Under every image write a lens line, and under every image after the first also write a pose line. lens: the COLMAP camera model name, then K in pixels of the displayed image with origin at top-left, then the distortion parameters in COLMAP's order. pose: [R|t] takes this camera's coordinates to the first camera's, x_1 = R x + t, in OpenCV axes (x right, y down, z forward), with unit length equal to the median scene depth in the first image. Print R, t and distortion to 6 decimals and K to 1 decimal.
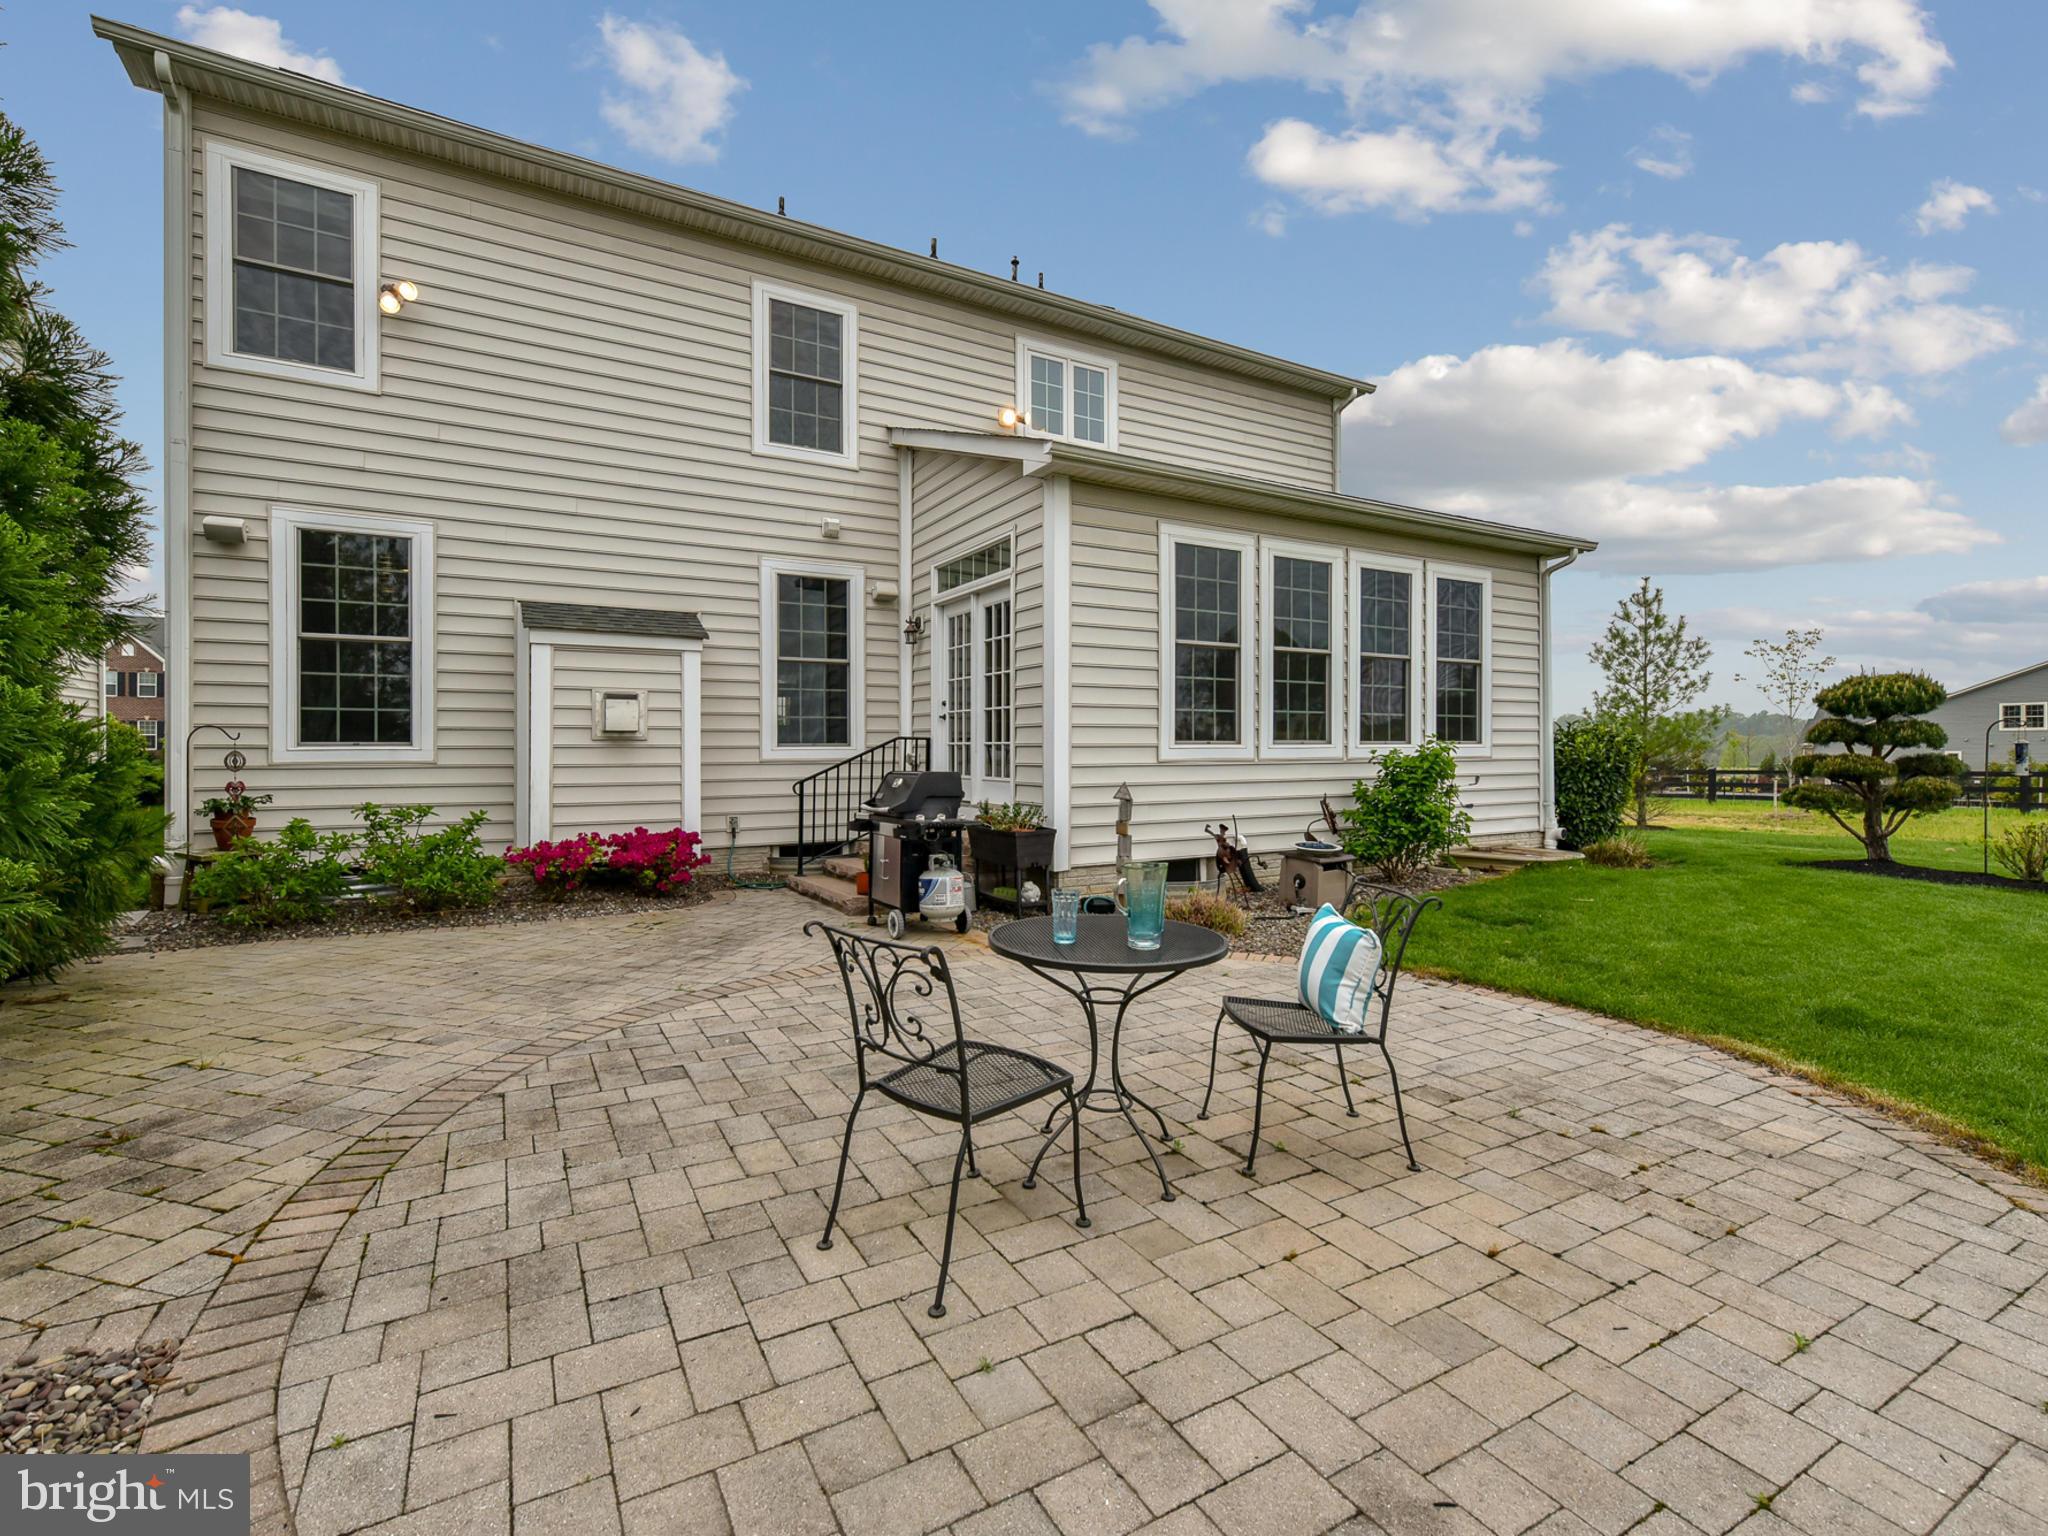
lens RADIAL K [[927.7, 0, 1027.0], [0, 927.7, 755.0], [0, 0, 1]] dist [-0.001009, -0.000409]
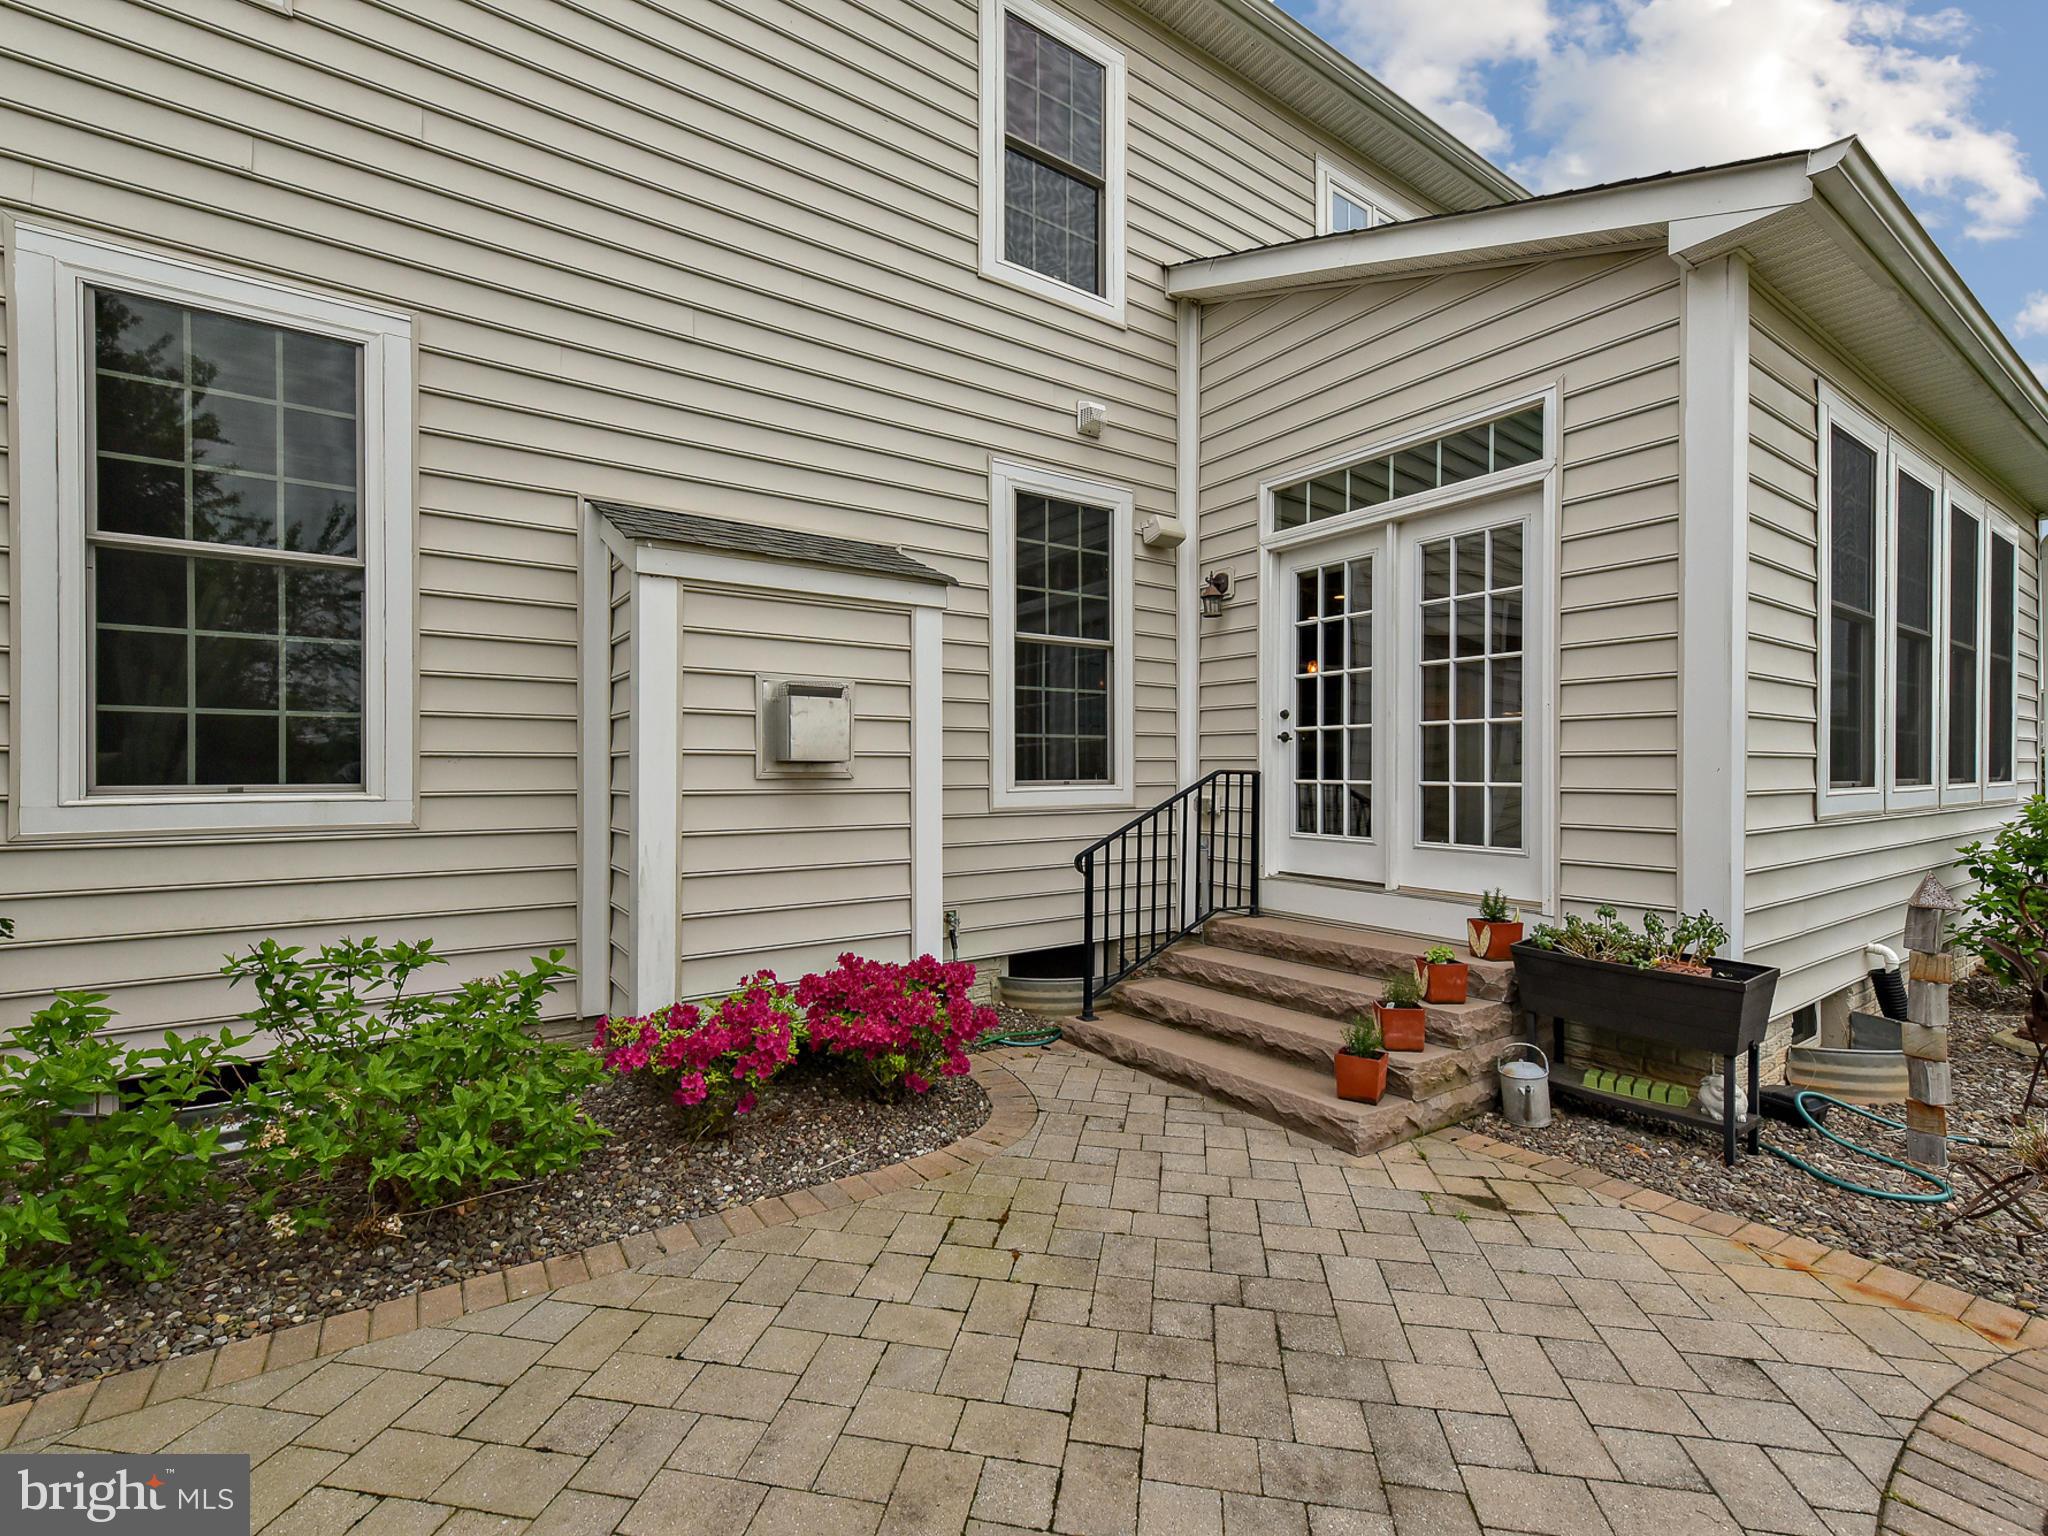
lens RADIAL K [[900.9, 0, 1019.0], [0, 900.9, 776.6], [0, 0, 1]] dist [0.004868, 0.000844]
pose [[0.996175, 0.002394, 0.087352, -0.355547], [-0.002551, 0.999995, 0.001690, -0.018100], [-0.087347, -0.001907, 0.996176, 0.491954]]
